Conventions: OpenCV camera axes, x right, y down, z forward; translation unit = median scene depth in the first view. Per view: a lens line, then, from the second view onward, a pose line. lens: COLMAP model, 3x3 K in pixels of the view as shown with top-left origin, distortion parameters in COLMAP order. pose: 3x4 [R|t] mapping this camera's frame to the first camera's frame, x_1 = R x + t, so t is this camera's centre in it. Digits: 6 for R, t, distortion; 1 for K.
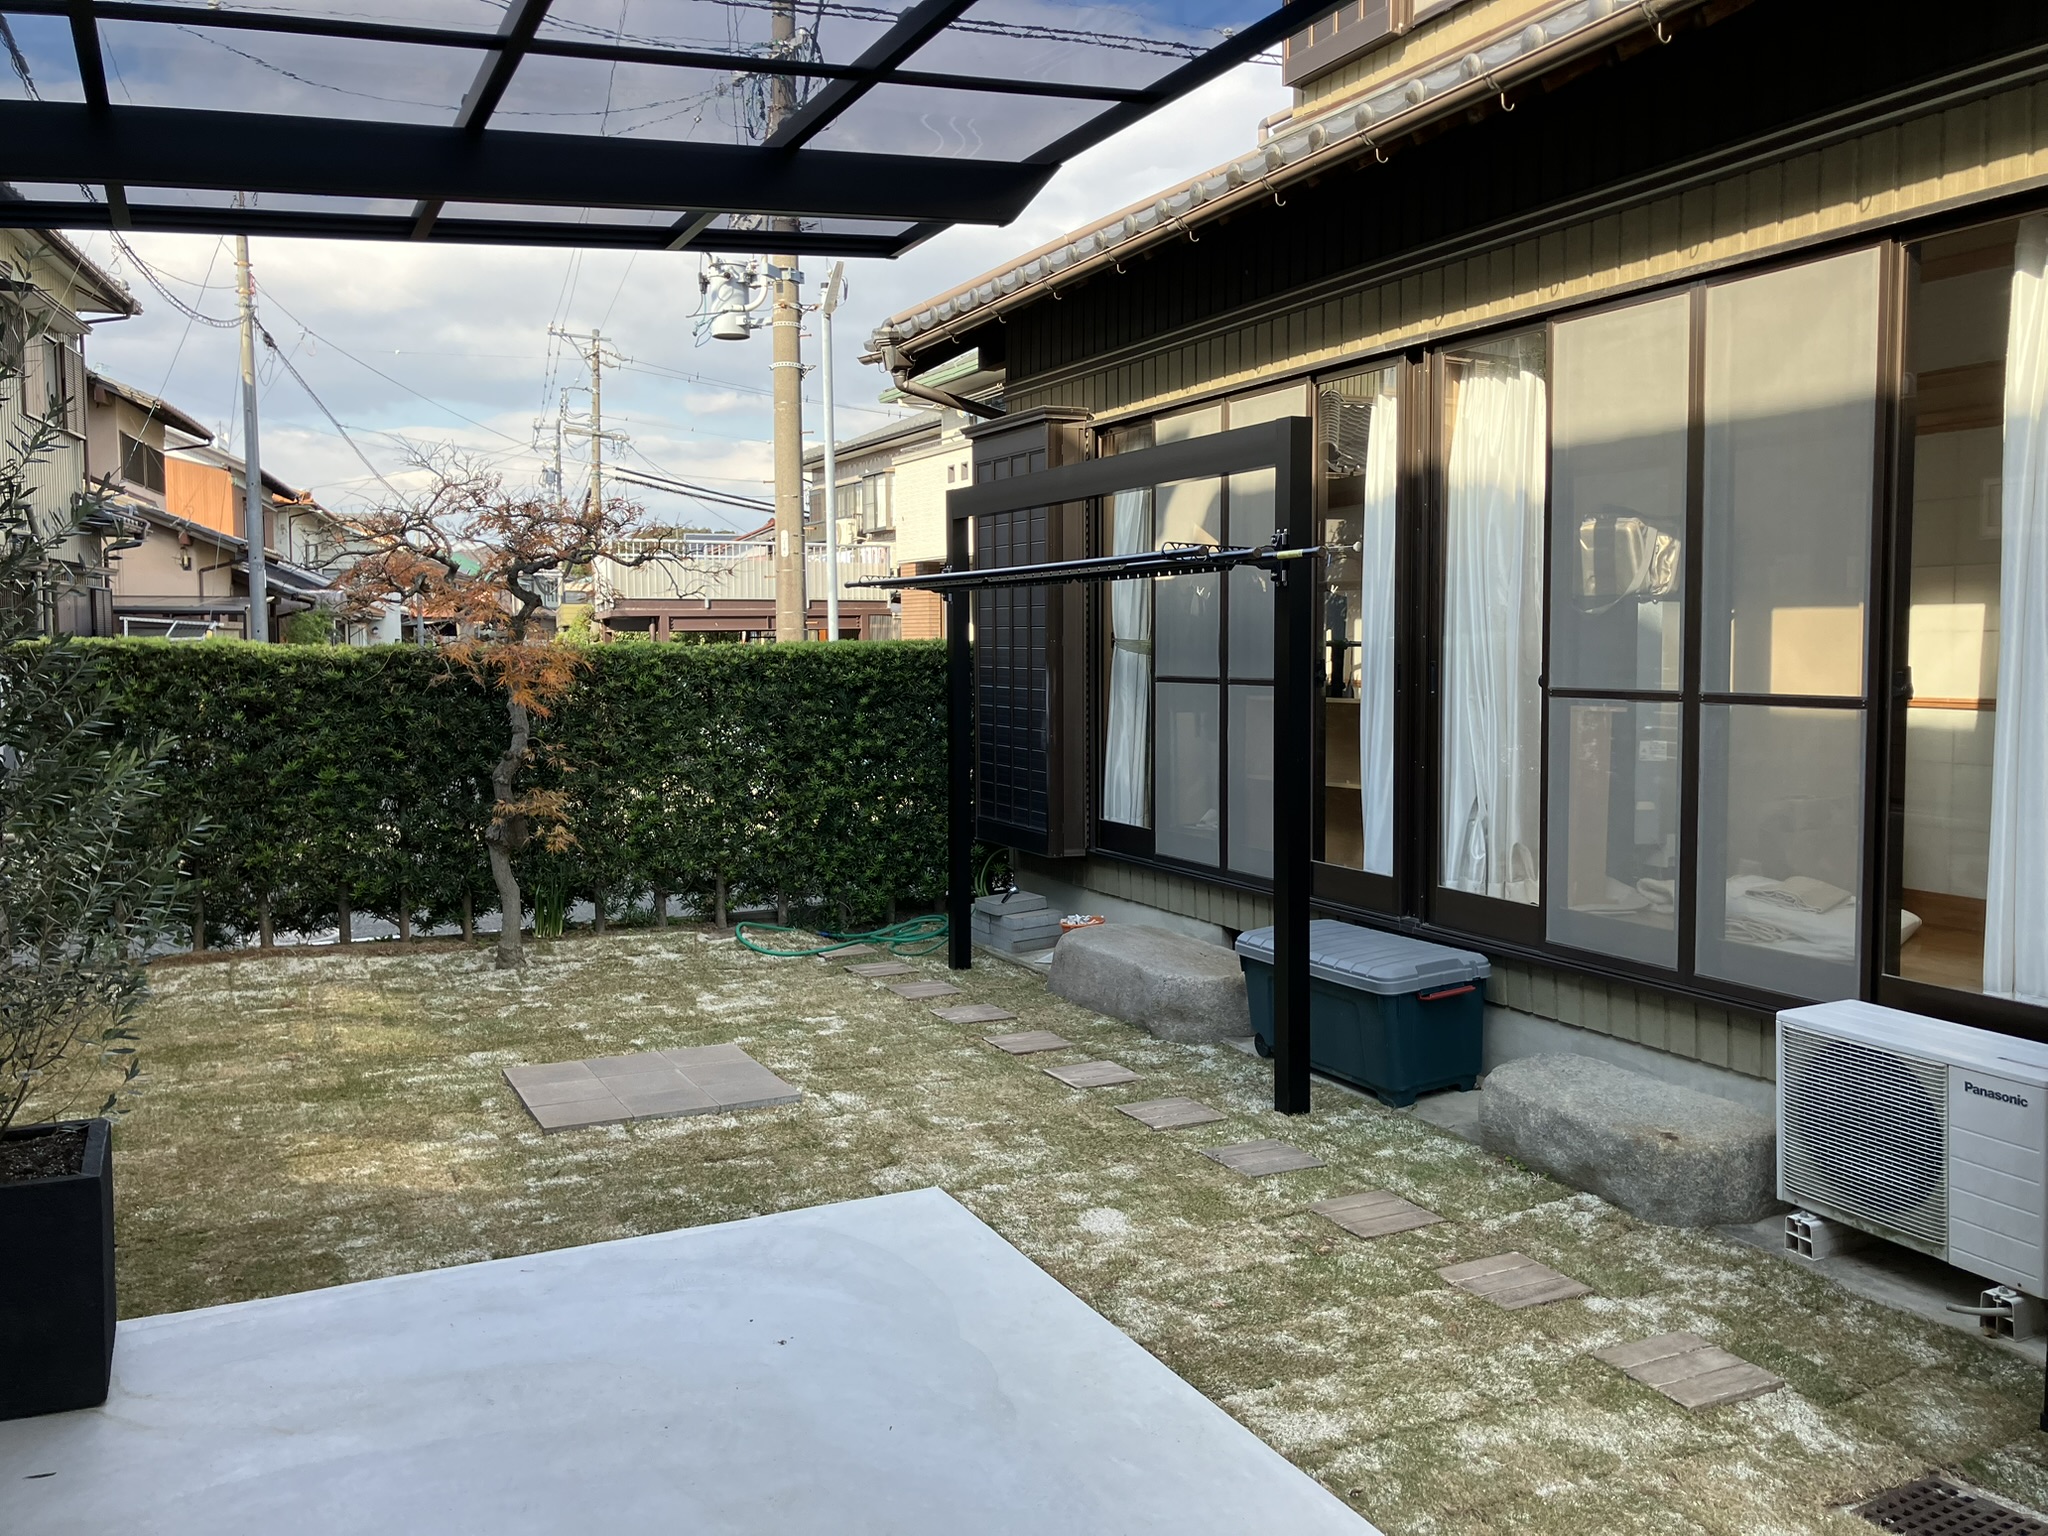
lens RADIAL K [[1697.1, 0, 1044.5], [0, 1697.1, 739.1], [0, 0, 1]] dist [0.015111, -0.004839]
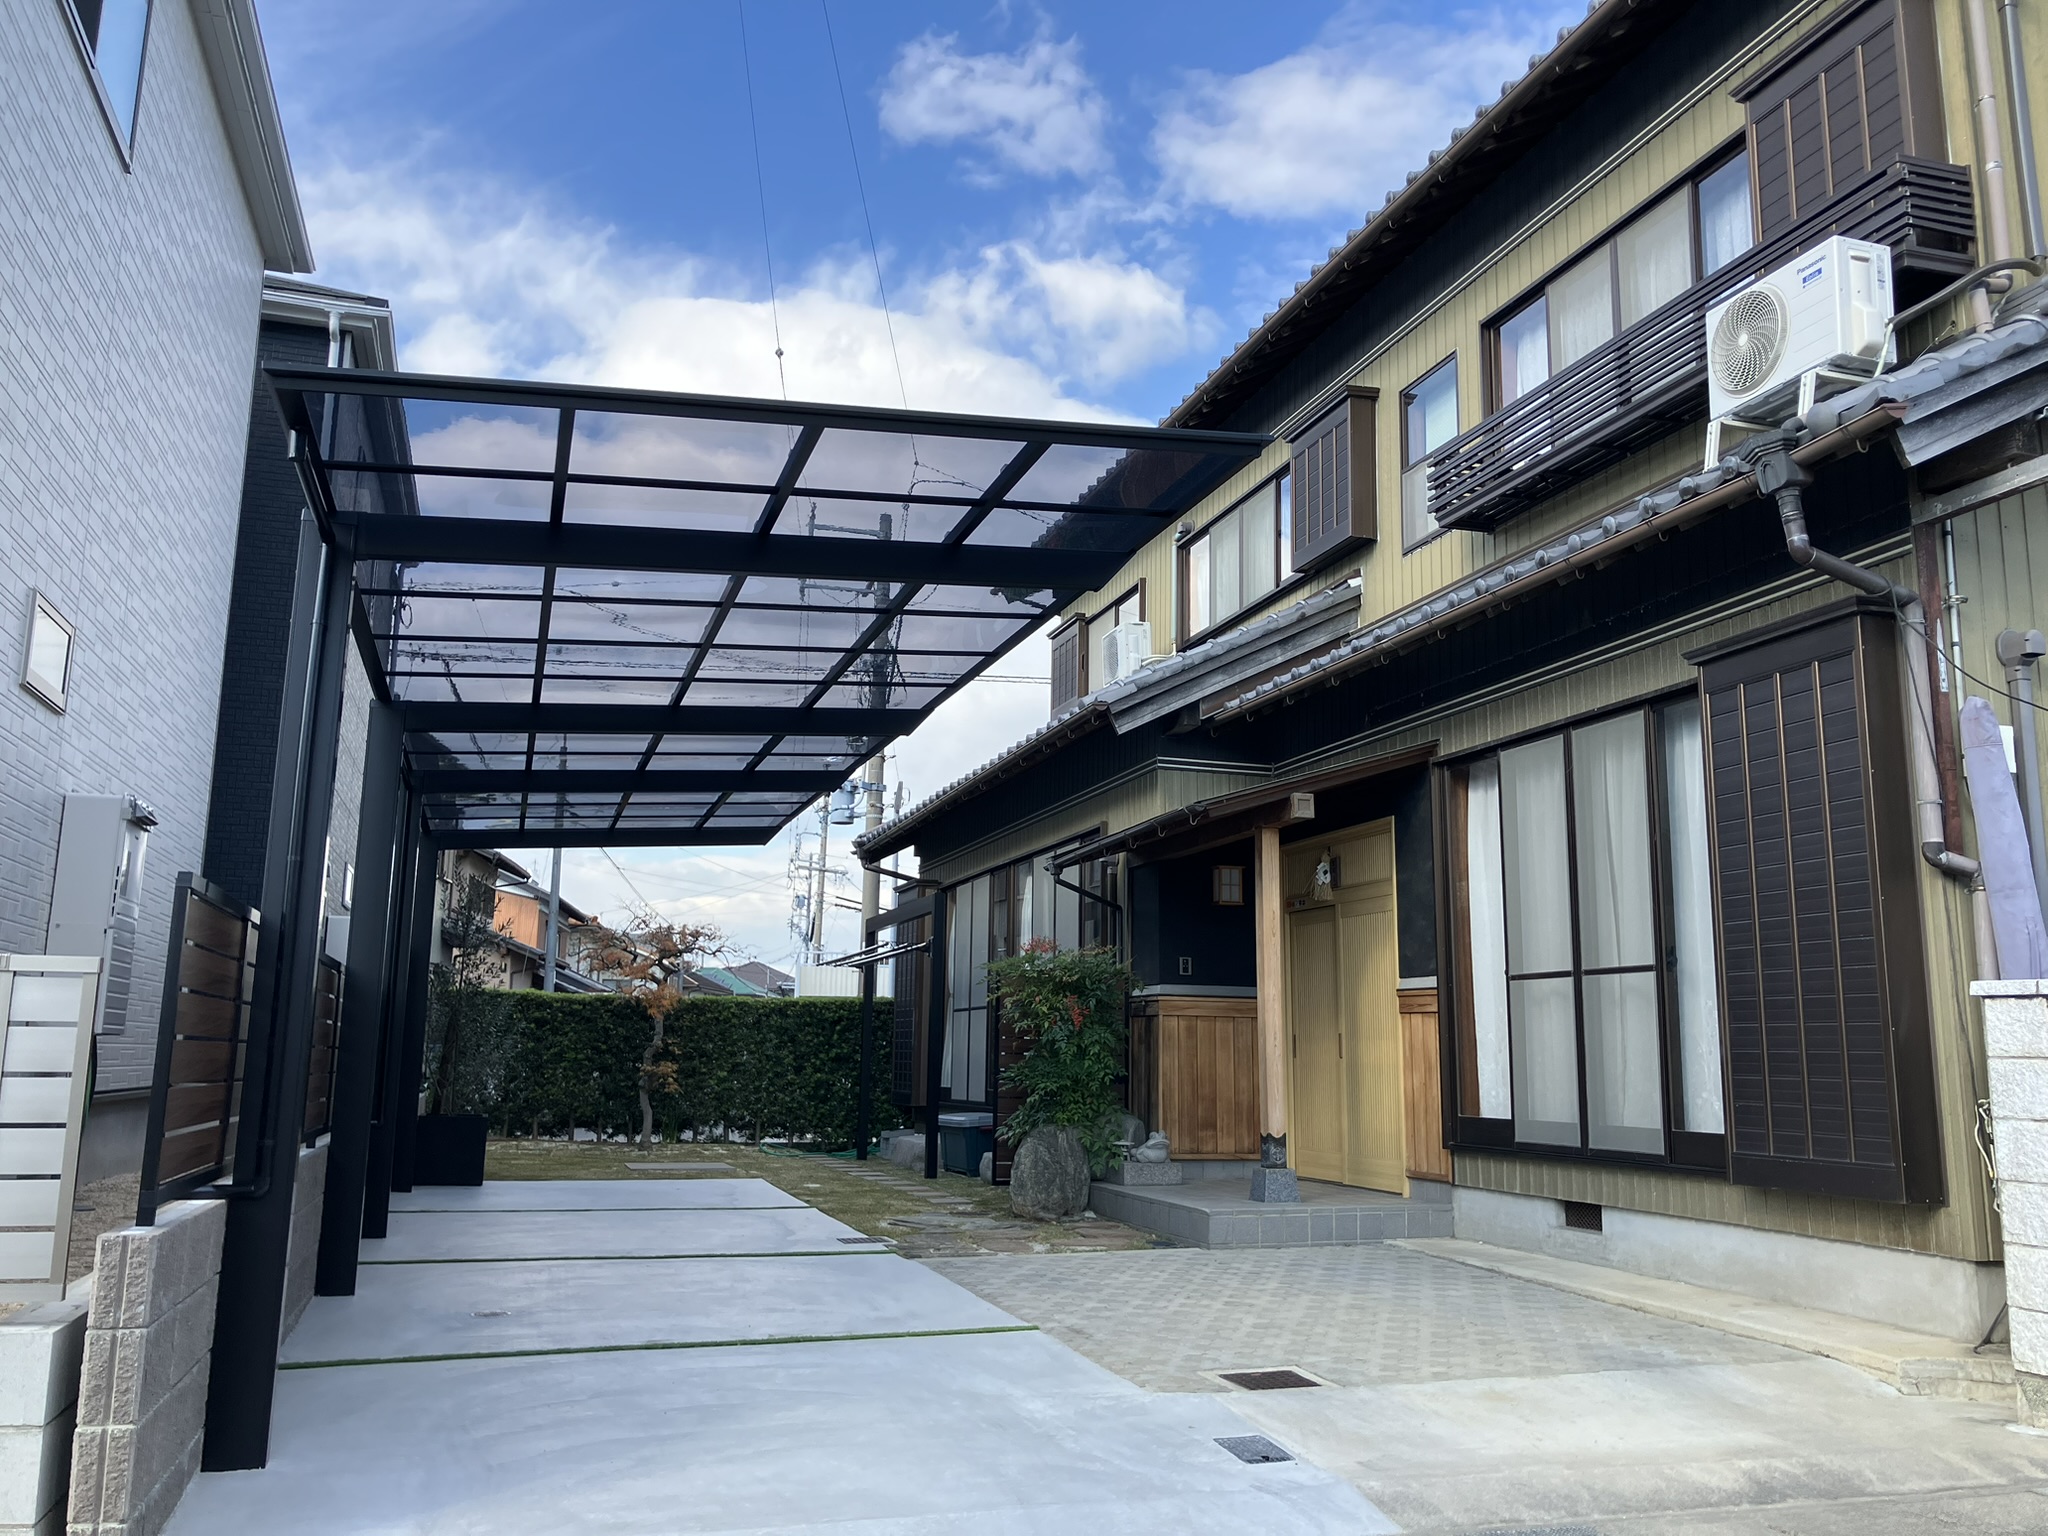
lens RADIAL K [[1723.1, 0, 1035.3], [0, 1723.1, 730.8], [0, 0, 1]] dist [0.065013, -0.055039]
pose [[0.986853, -0.012757, -0.161118, 0.506964], [-0.027636, 0.968880, -0.245982, 0.147156], [0.159242, 0.247200, 0.955790, -1.078707]]
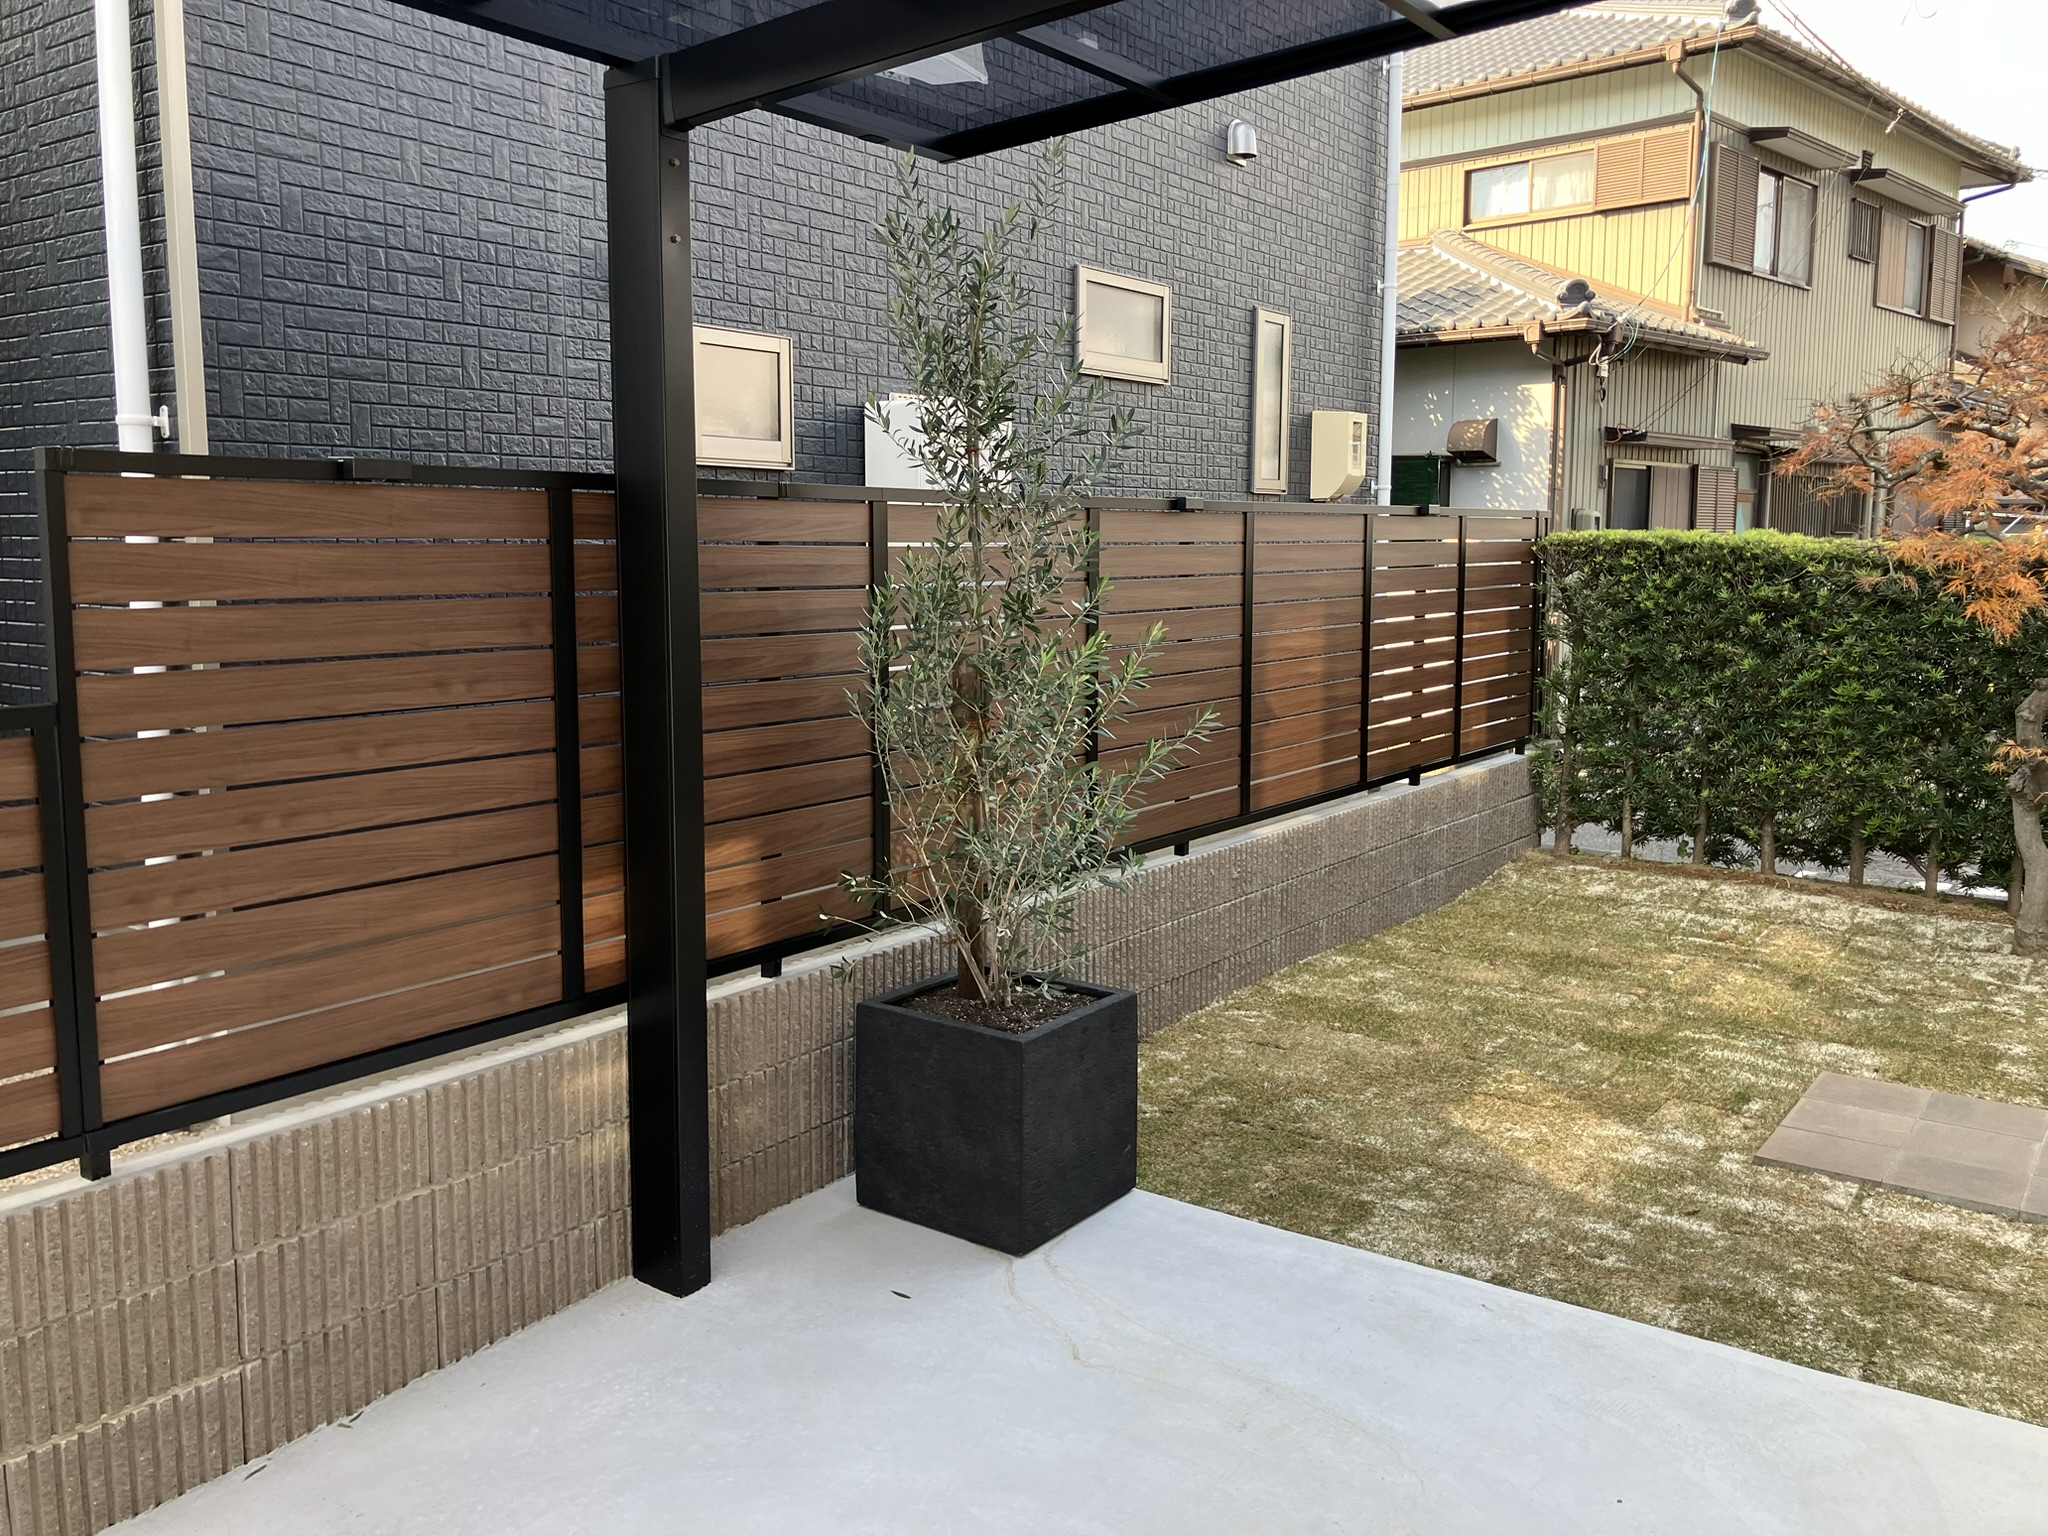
lens RADIAL K [[1701.1, 0, 1020.0], [0, 1701.1, 735.5], [0, 0, 1]] dist [0.011532, 0.018153]
pose [[0.471831, 0.109137, -0.874909, 0.147229], [-0.058699, 0.993996, 0.092337, -0.011971], [0.879733, 0.007789, 0.475404, 0.220369]]
